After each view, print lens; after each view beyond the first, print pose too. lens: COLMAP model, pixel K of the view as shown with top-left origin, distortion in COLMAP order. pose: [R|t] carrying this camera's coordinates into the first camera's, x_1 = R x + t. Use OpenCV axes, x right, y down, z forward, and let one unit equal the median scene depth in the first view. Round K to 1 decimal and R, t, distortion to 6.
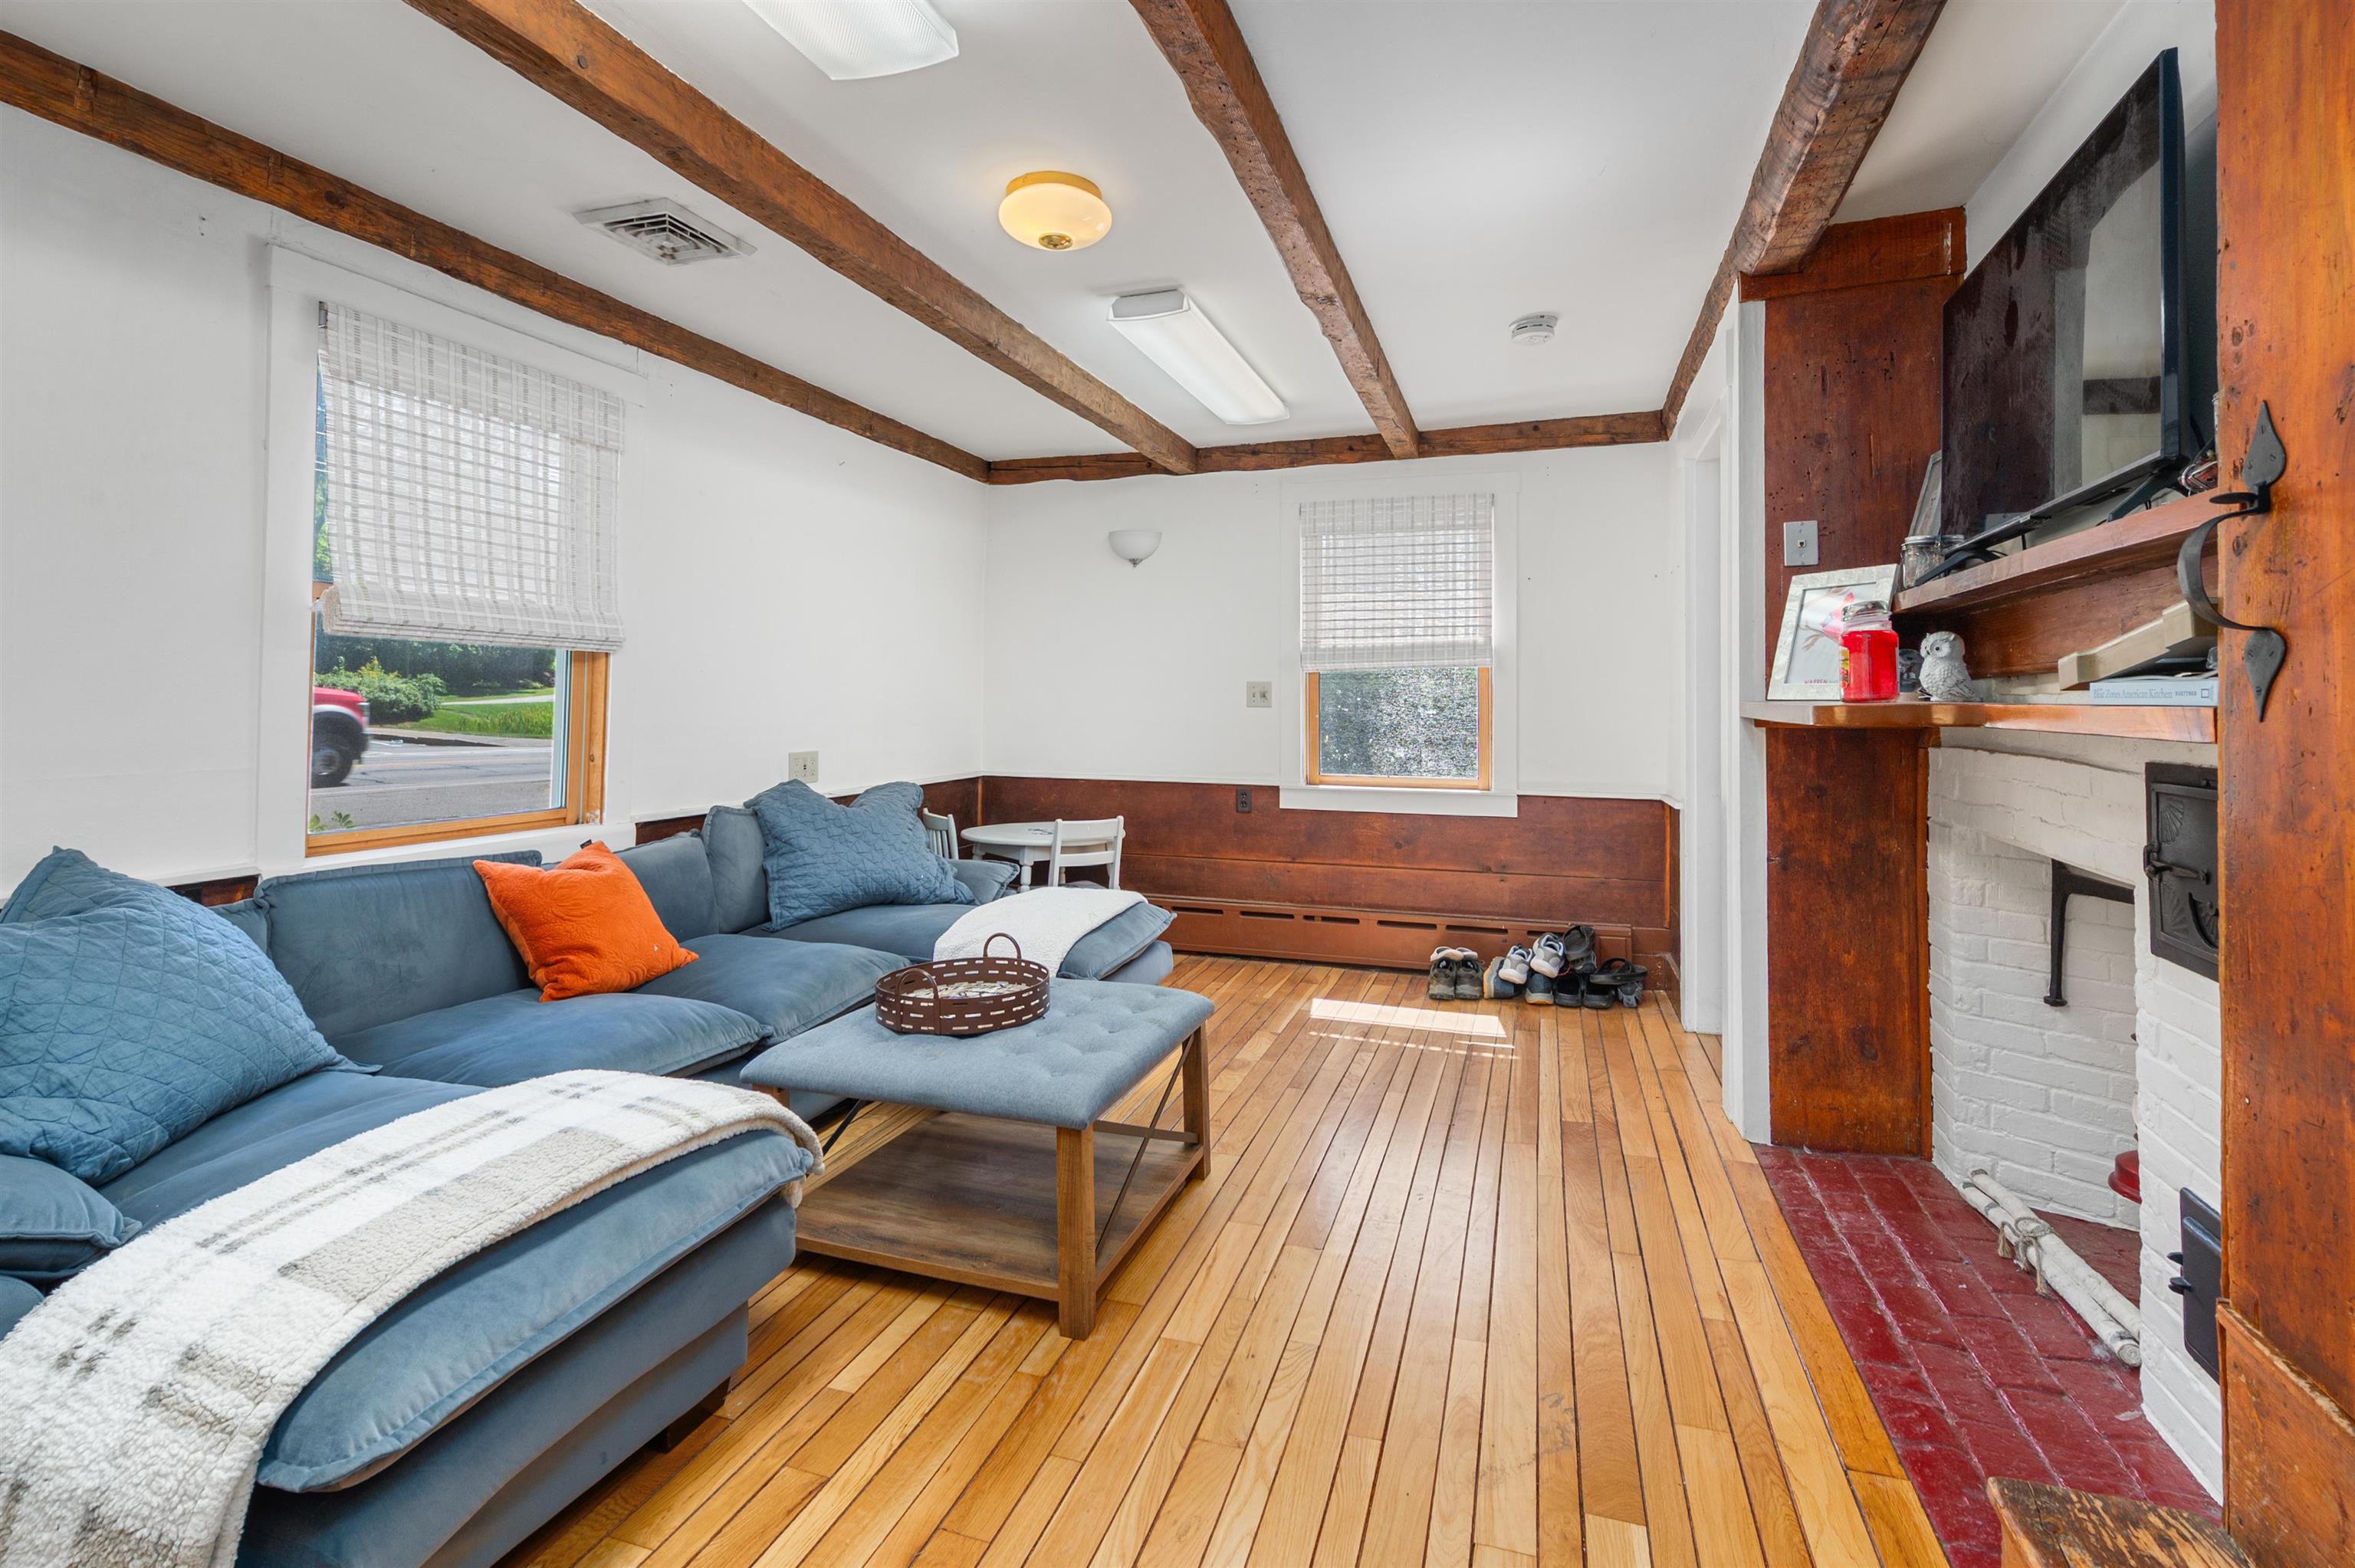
lens RADIAL K [[1068.2, 0, 1178.2], [0, 1068.2, 684.9], [0, 0, 1]] dist [-0.002447, 0.000232]
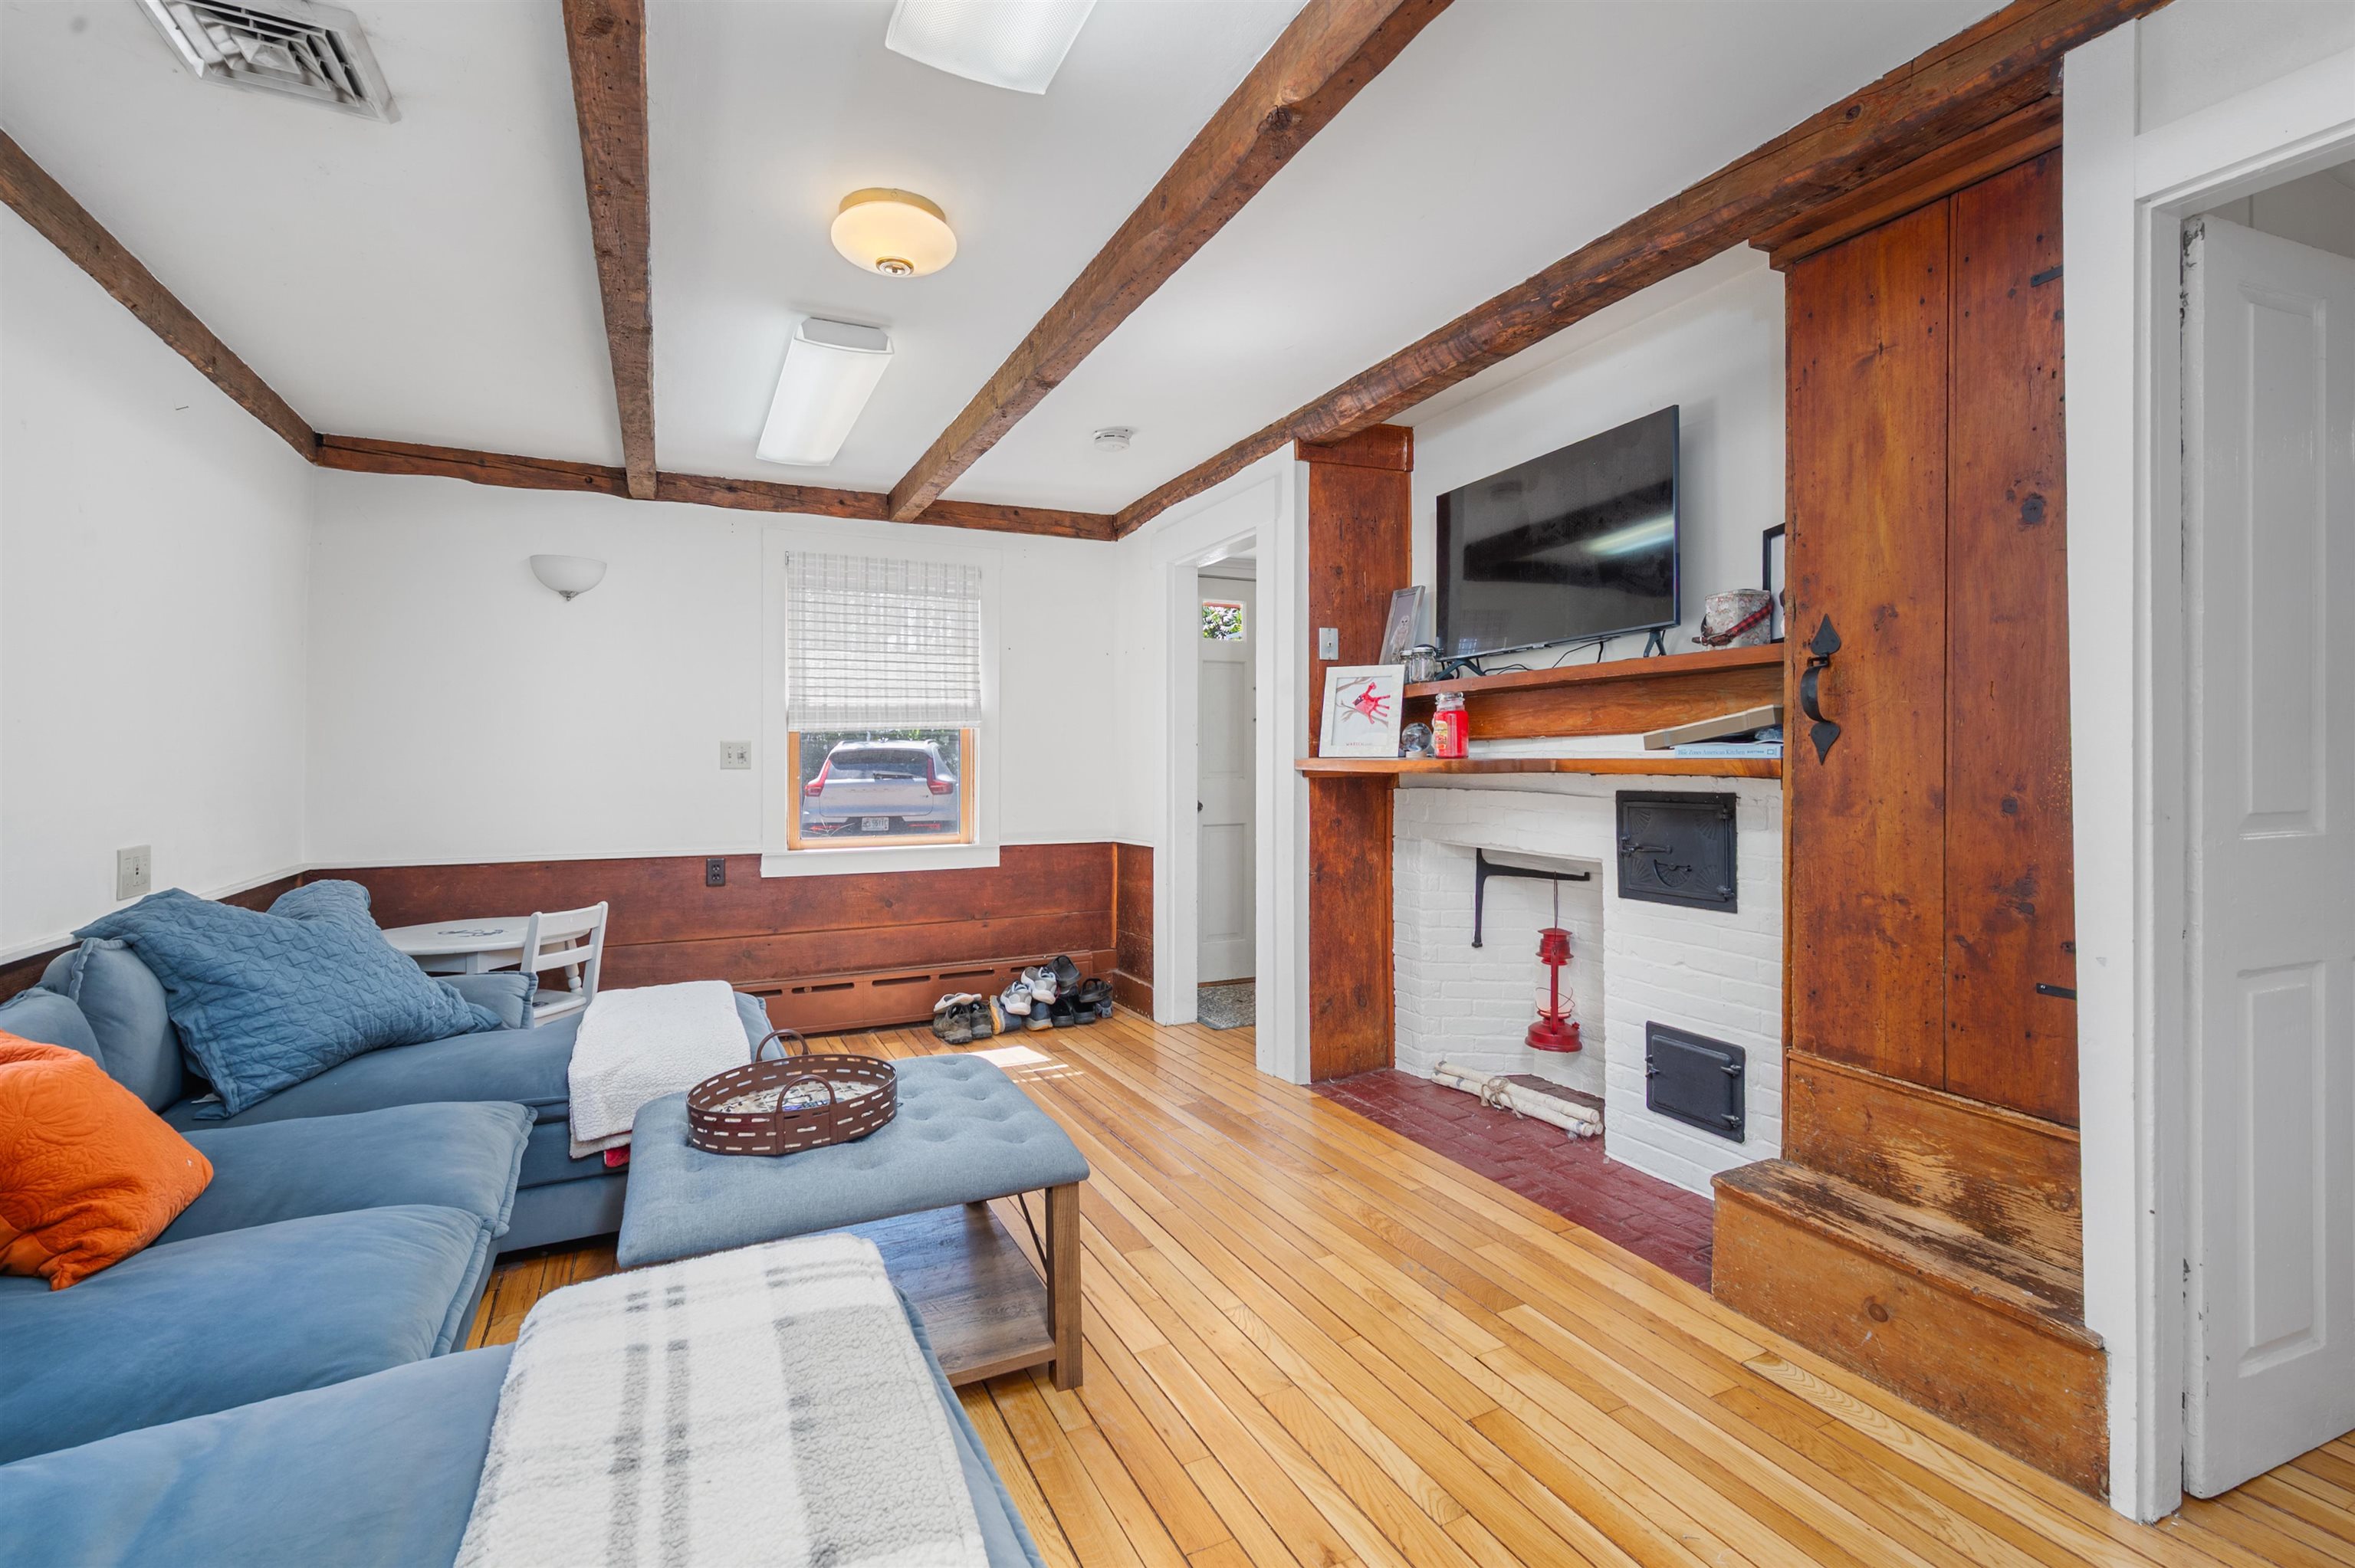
lens RADIAL K [[1074.1, 0, 1179.2], [0, 1074.1, 751.7], [0, 0, 1]] dist [0.000215, 0.000022]
pose [[0.711242, -0.002389, 0.702943, -0.420769], [-0.002439, 0.999980, 0.005866, -0.000535], [-0.702943, -0.005887, 0.711222, 0.114454]]
